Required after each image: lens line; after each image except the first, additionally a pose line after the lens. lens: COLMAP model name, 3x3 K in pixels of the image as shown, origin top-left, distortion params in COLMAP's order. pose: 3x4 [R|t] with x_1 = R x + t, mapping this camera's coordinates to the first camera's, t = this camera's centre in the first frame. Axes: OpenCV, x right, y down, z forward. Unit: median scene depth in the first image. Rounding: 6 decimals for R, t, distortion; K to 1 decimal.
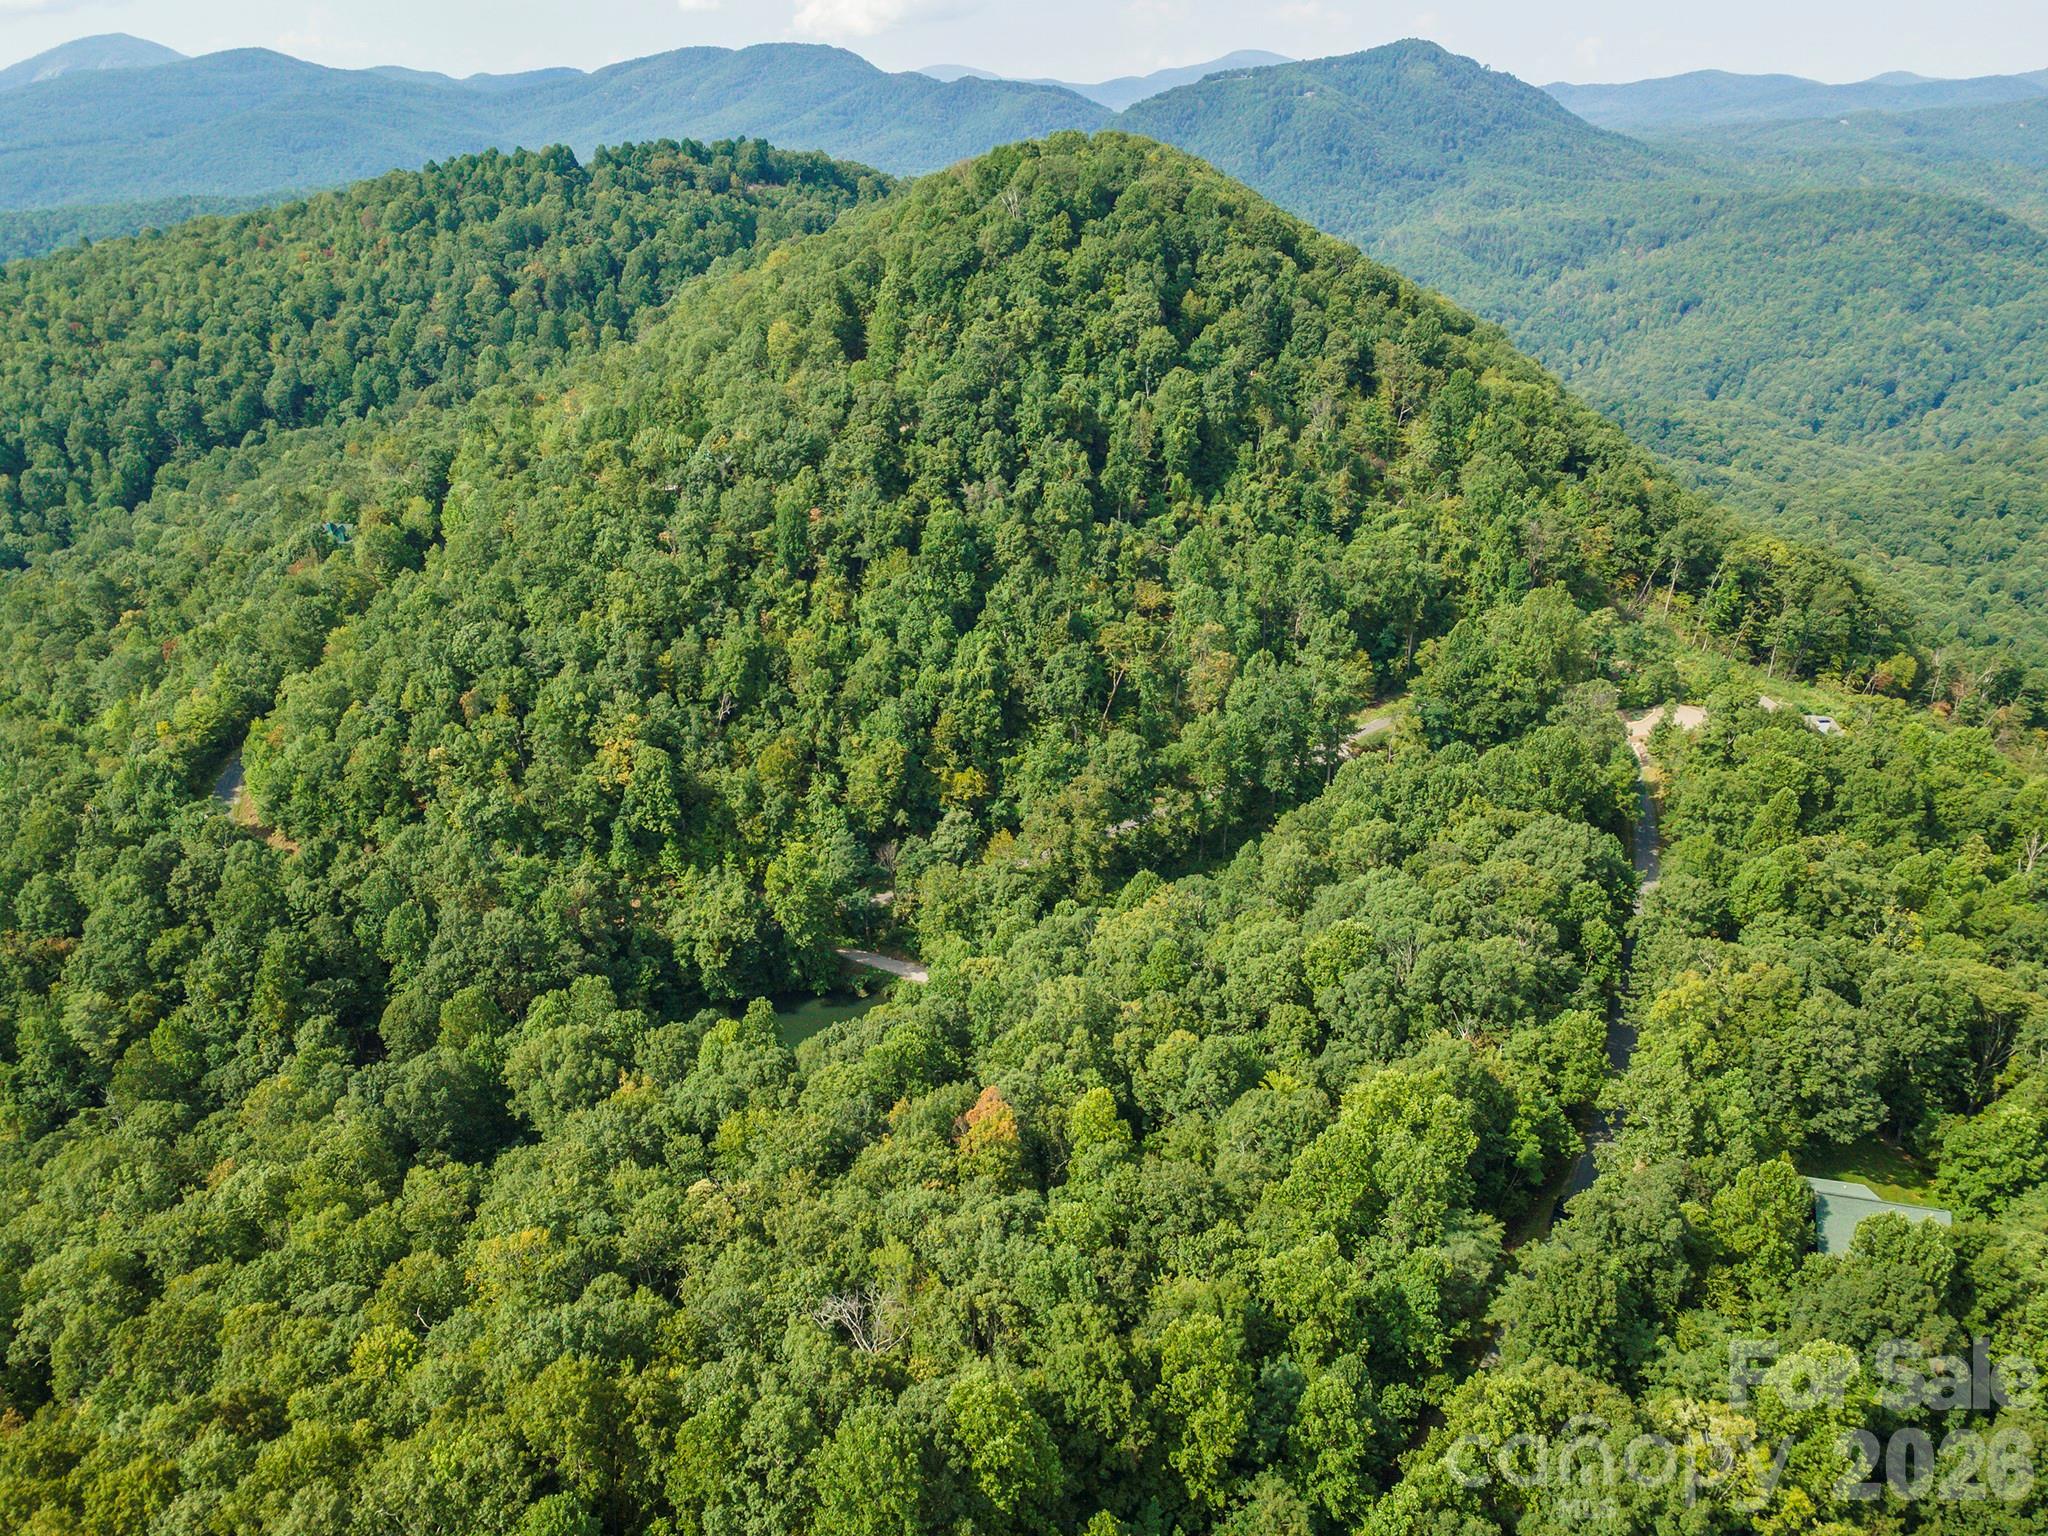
lens RADIAL K [[1481.1, 0, 1020.1], [0, 1481.1, 763.7], [0, 0, 1]] dist [0.040308, 0.023513]
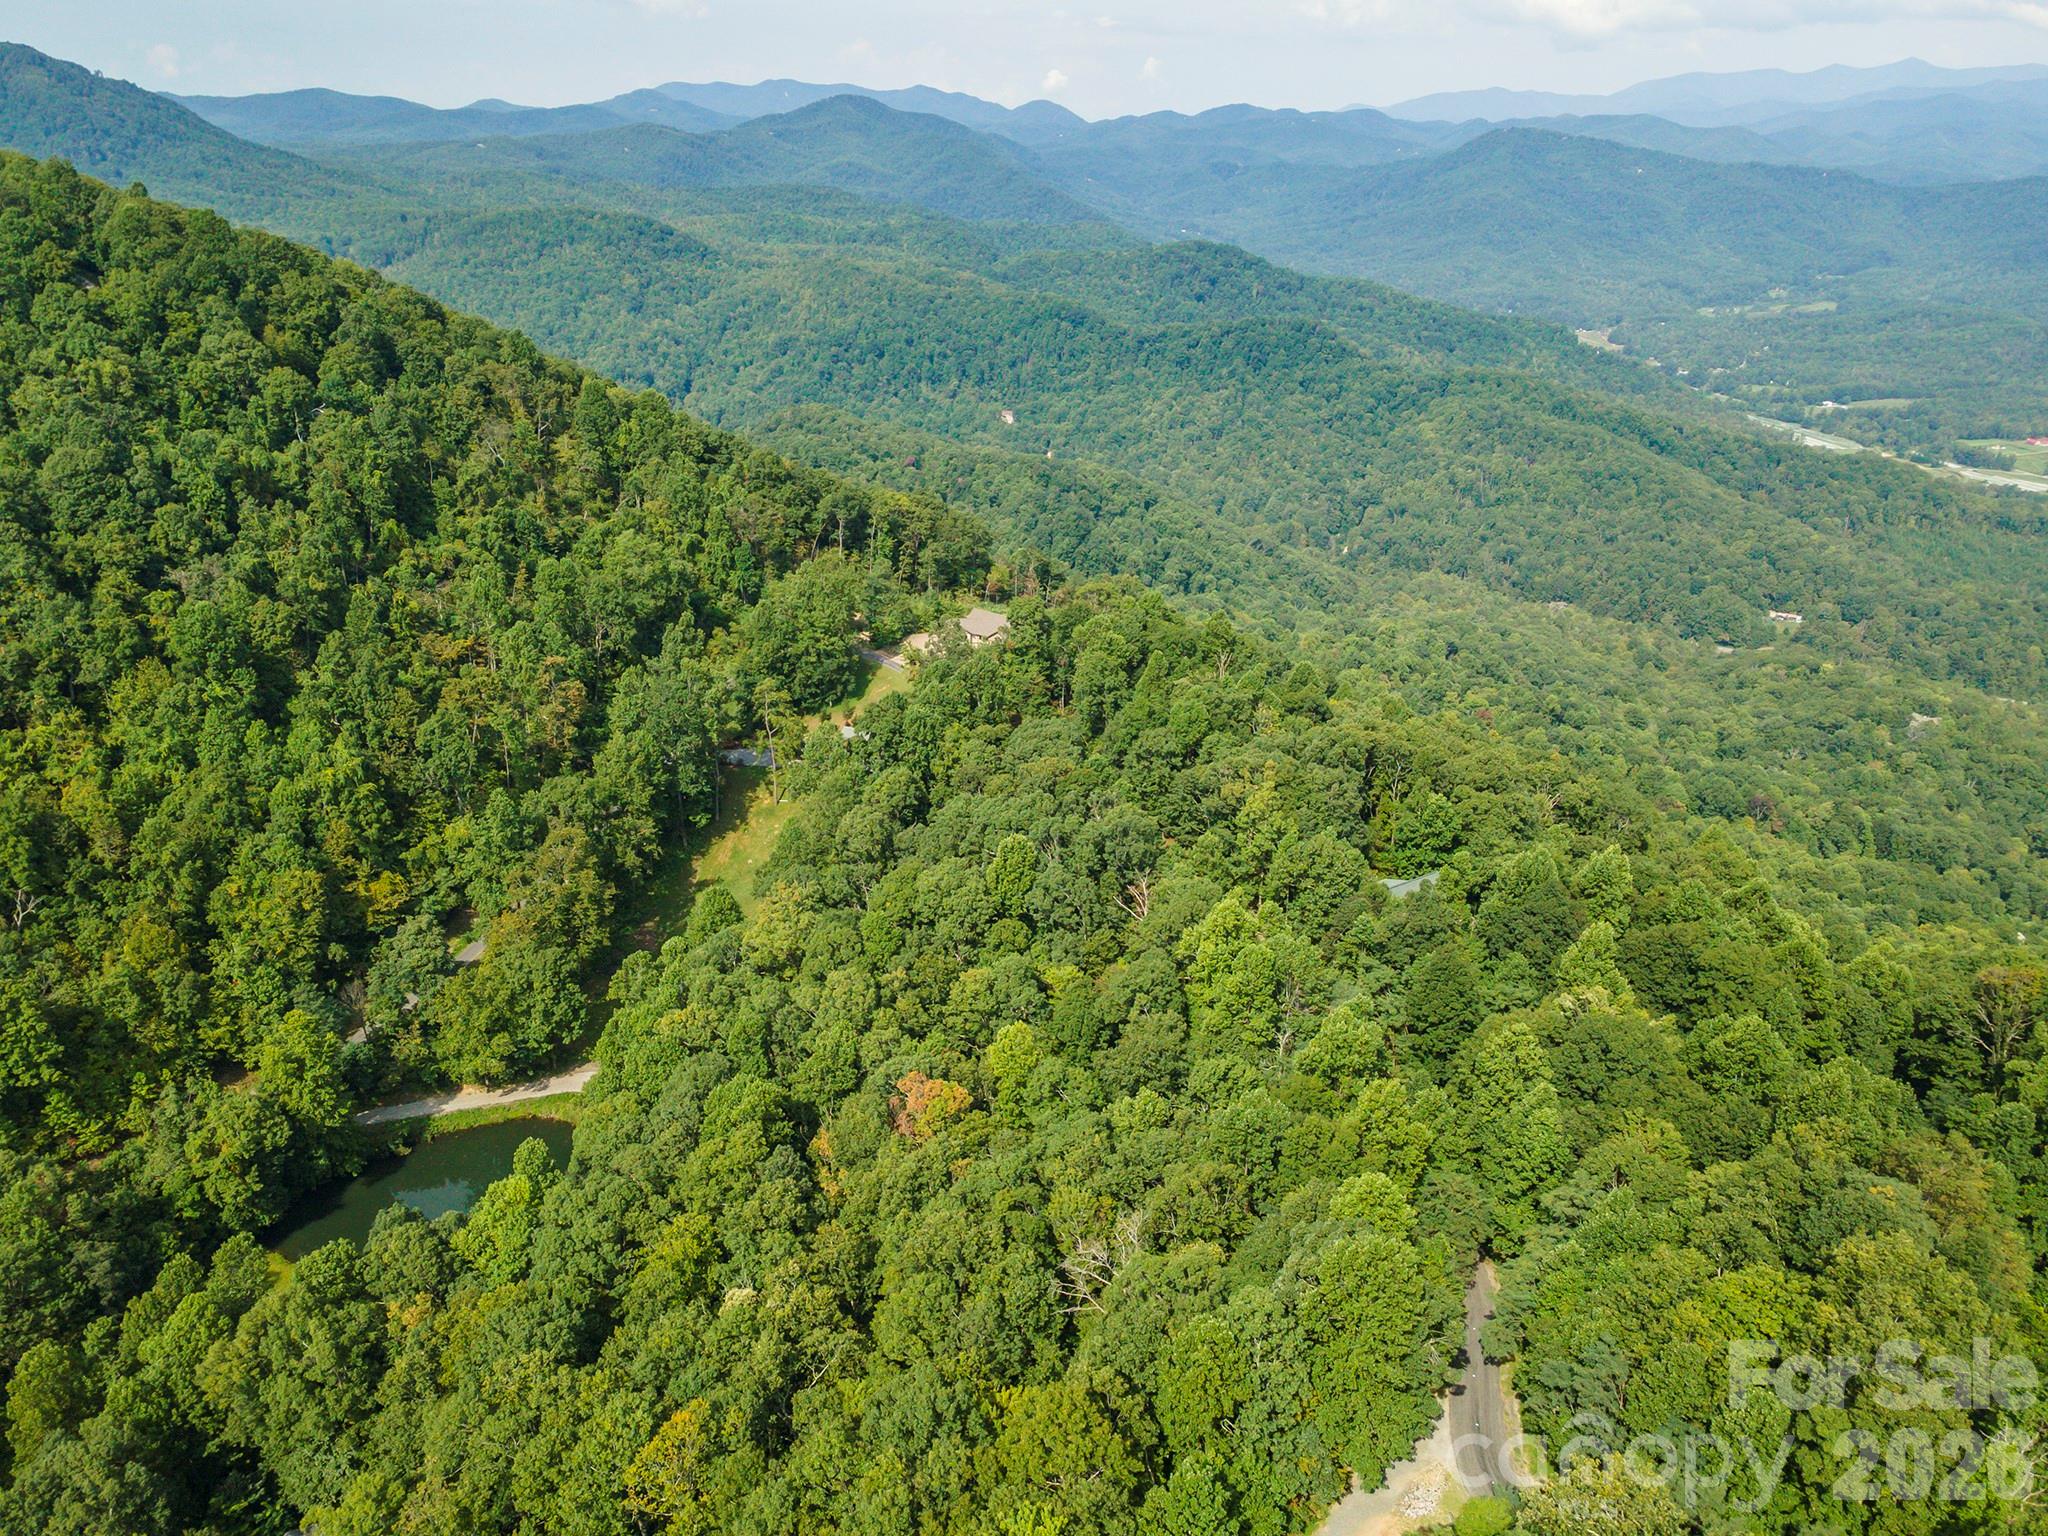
lens RADIAL K [[1481.1, 0, 1013.8], [0, 1481.1, 756.0], [0, 0, 1]] dist [0.040308, 0.023513]
pose [[0.695856, -0.276456, 0.662839, -0.291649], [0.285808, 0.953308, 0.097560, -0.036724], [-0.658861, 0.121557, 0.742378, 0.074845]]
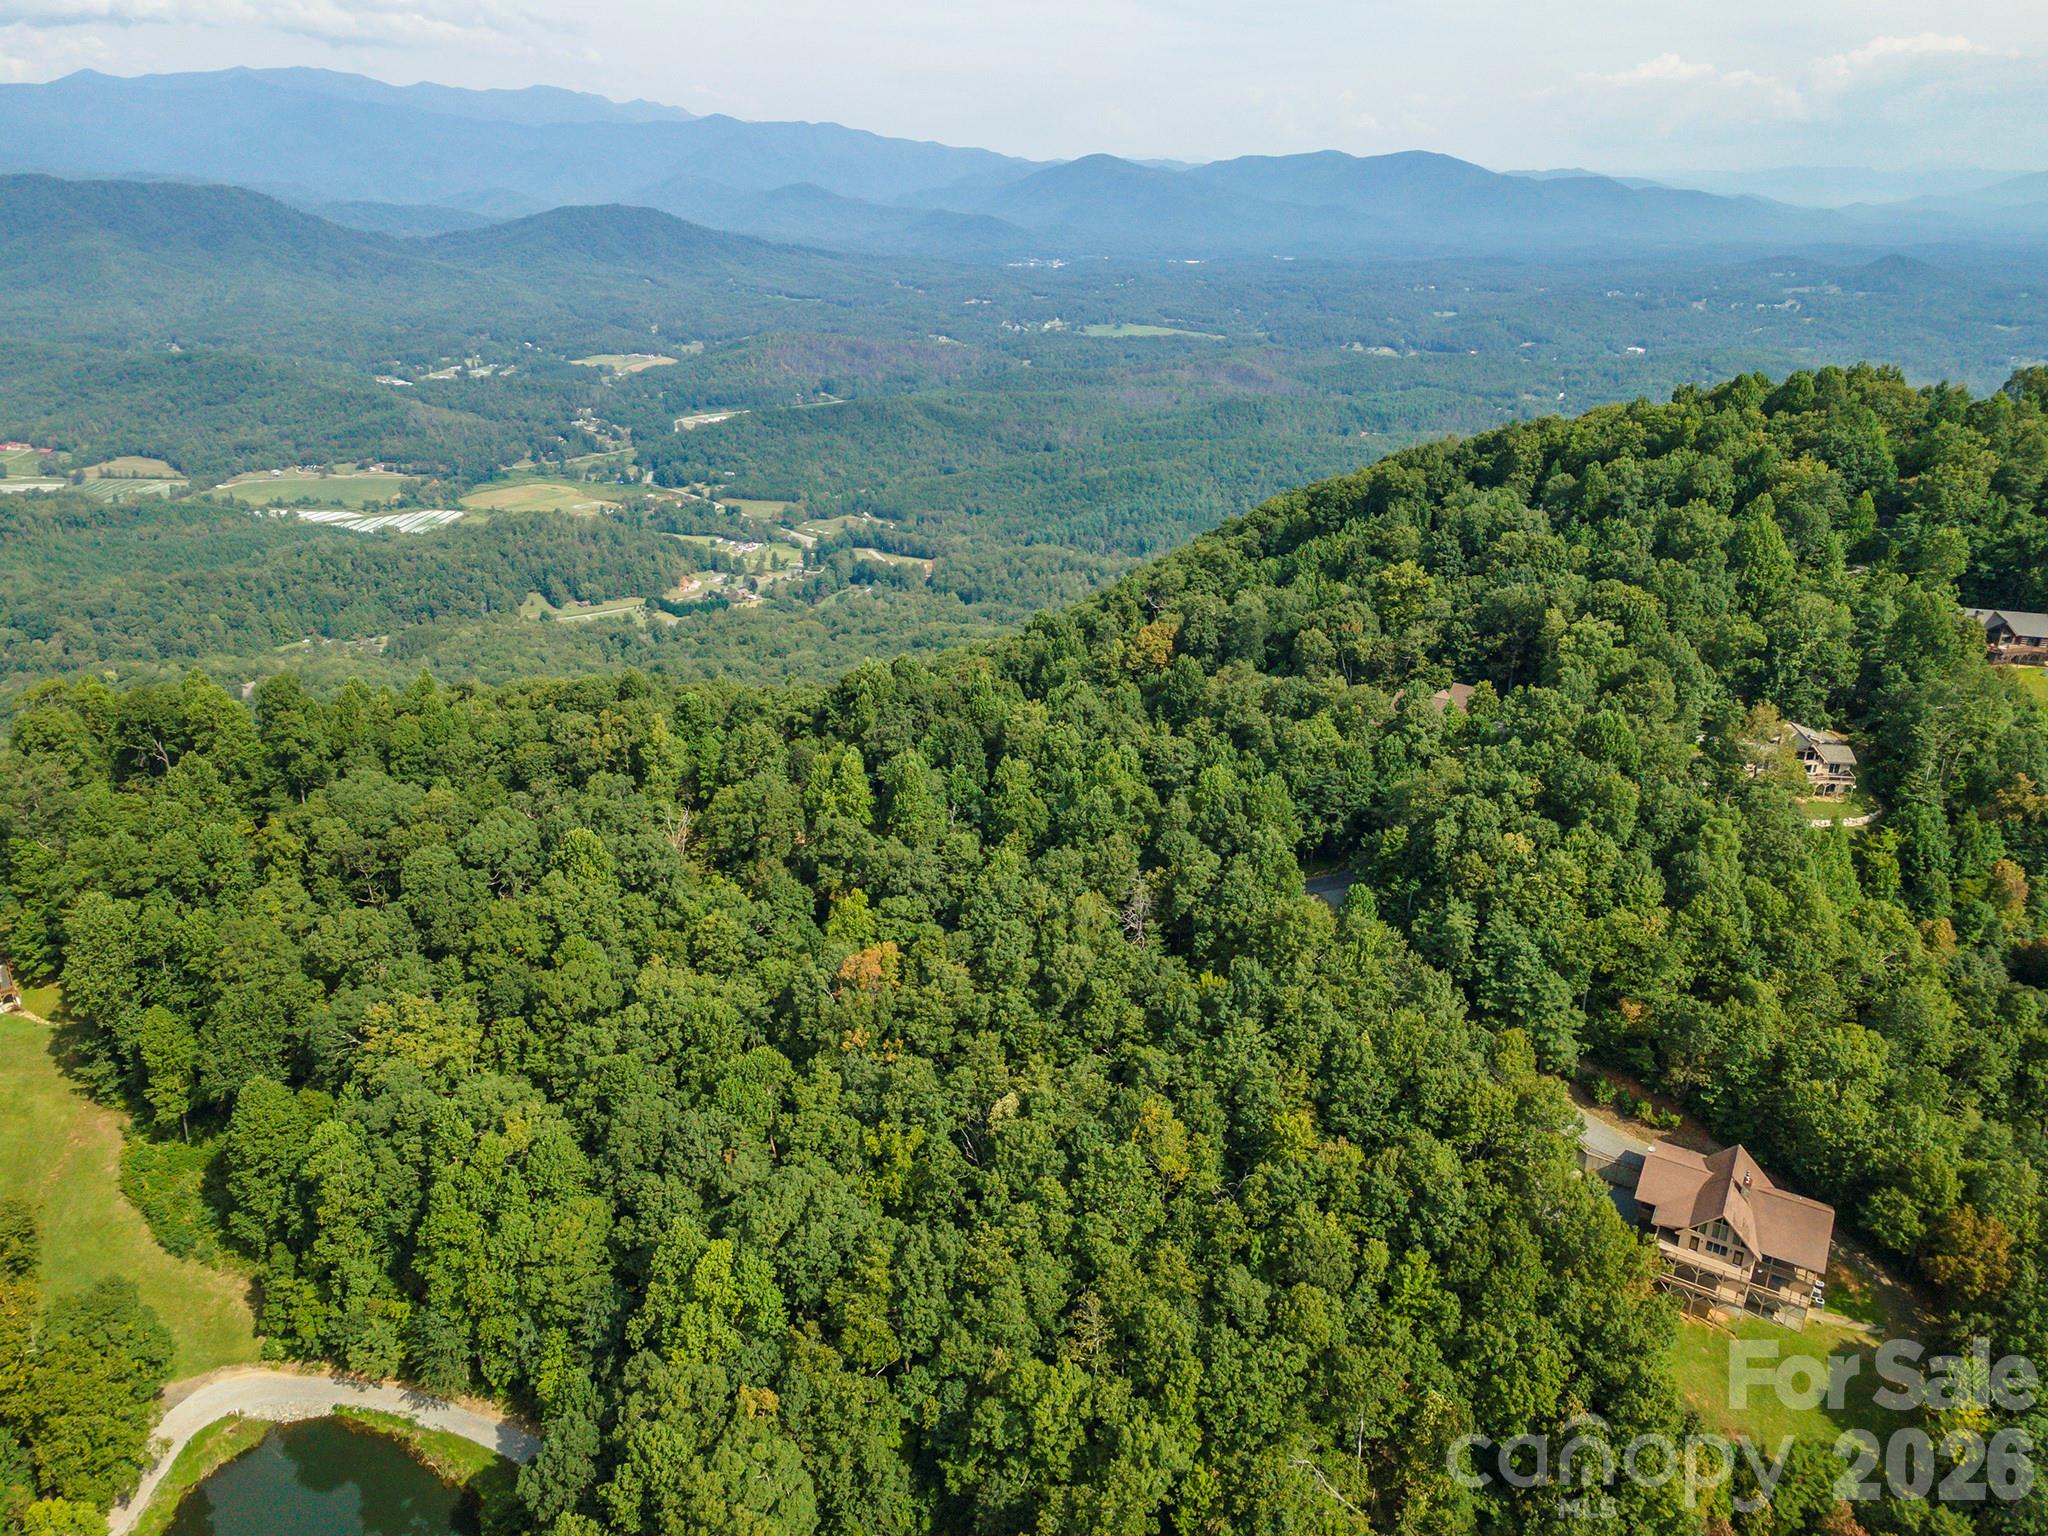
lens RADIAL K [[1481.1, 0, 1013.1], [0, 1481.1, 764.6], [0, 0, 1]] dist [0.040308, 0.023513]
pose [[-0.447573, -0.341590, 0.826435, -0.534023], [0.348199, 0.784661, 0.512898, -0.249619], [-0.823672, 0.517323, -0.232252, 0.550961]]
